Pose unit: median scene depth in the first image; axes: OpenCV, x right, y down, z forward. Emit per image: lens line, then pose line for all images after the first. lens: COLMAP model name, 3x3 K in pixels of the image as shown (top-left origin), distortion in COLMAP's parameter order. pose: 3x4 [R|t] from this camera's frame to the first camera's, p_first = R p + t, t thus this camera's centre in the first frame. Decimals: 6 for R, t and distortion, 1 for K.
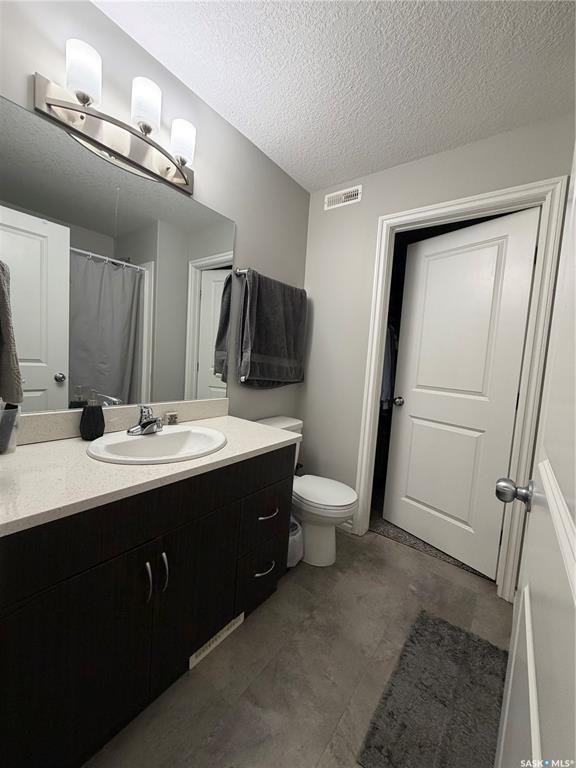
lens RADIAL K [[305.0, 0, 288.4], [0, 305.0, 381.4], [0, 0, 1]] dist [0.001144, -0.000300]
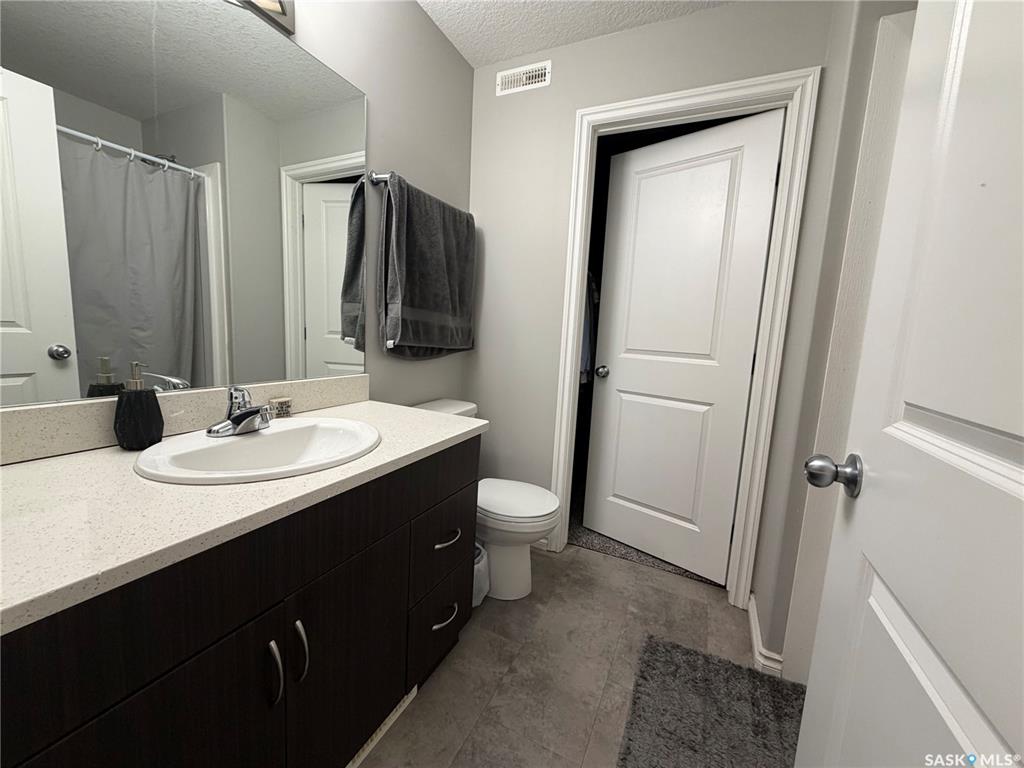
lens RADIAL K [[406.7, 0, 508.9], [0, 406.7, 383.1], [0, 0, 1]] dist [0.001144, -0.000300]
pose [[0.980510, -0.041295, 0.192081, -0.069097], [0.028722, 0.997286, 0.067786, 0.023278], [-0.194359, -0.060948, 0.979035, 0.079277]]
